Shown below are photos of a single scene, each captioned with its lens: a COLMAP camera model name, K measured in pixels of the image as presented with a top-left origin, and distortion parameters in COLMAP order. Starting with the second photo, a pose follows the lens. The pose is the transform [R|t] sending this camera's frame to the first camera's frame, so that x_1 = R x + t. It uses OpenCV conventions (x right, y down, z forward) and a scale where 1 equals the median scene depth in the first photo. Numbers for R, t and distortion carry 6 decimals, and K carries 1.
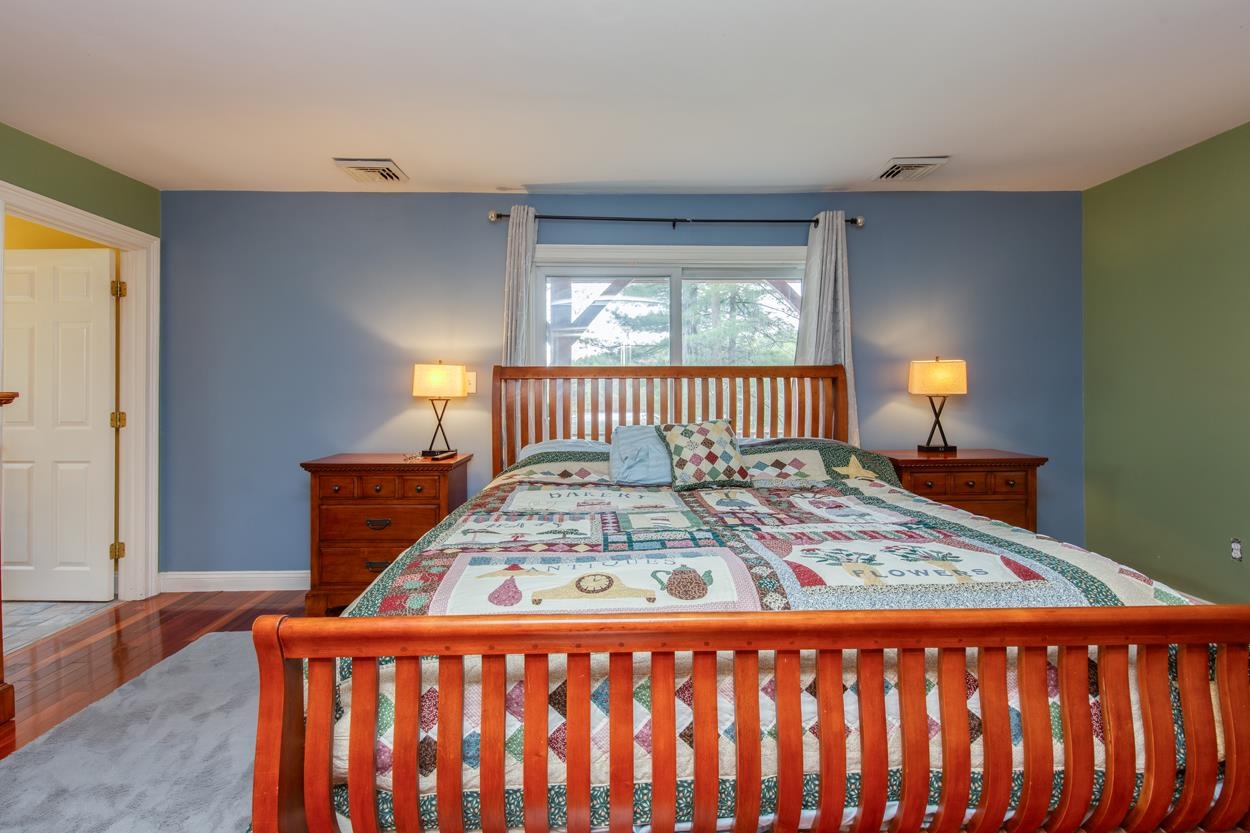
lens RADIAL K [[531.5, 0, 622.9], [0, 531.5, 405.8], [0, 0, 1]] dist [-0.007748, -0.000057]
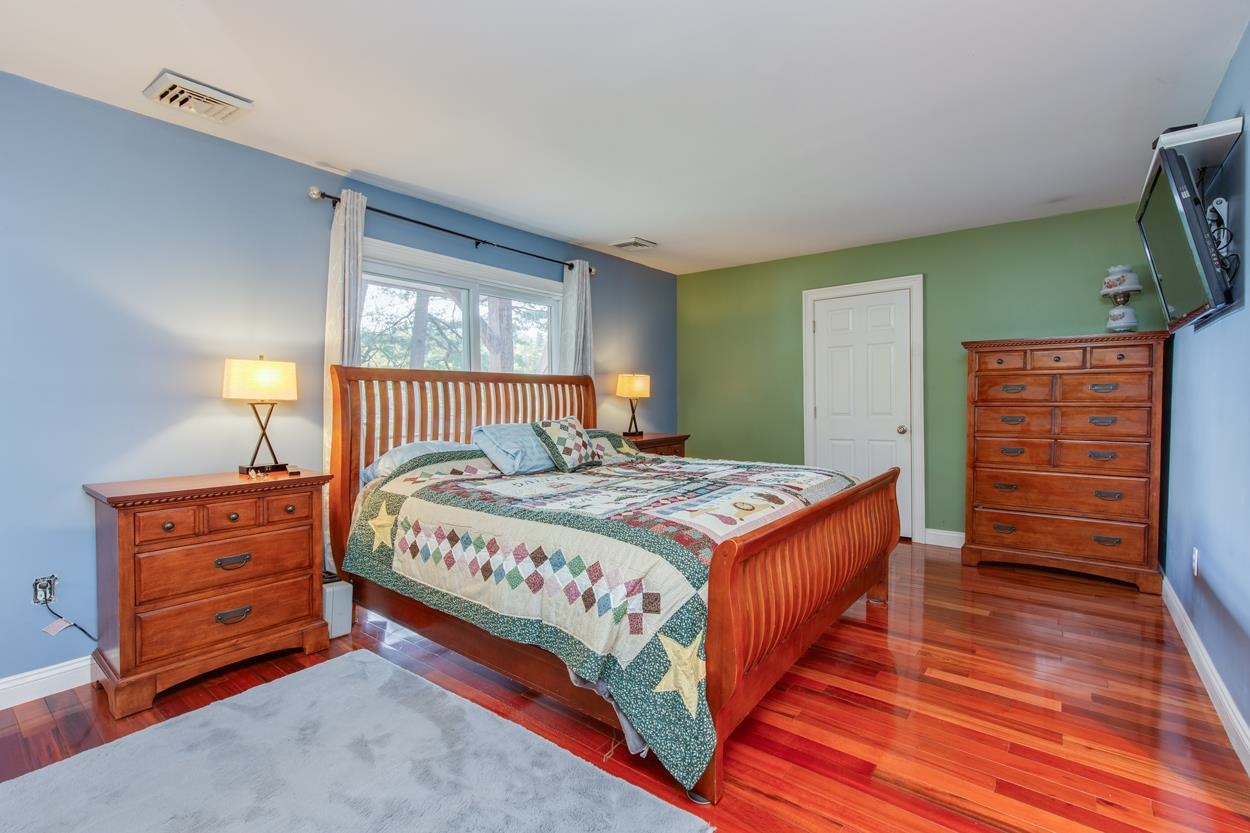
lens RADIAL K [[570.1, 0, 620.8], [0, 570.1, 412.7], [0, 0, 1]] dist [0.007192, -0.004879]
pose [[0.630541, -0.019864, 0.775902, -0.680983], [0.012645, 0.999803, 0.015320, -0.003942], [-0.776053, 0.000152, 0.630668, 0.016841]]
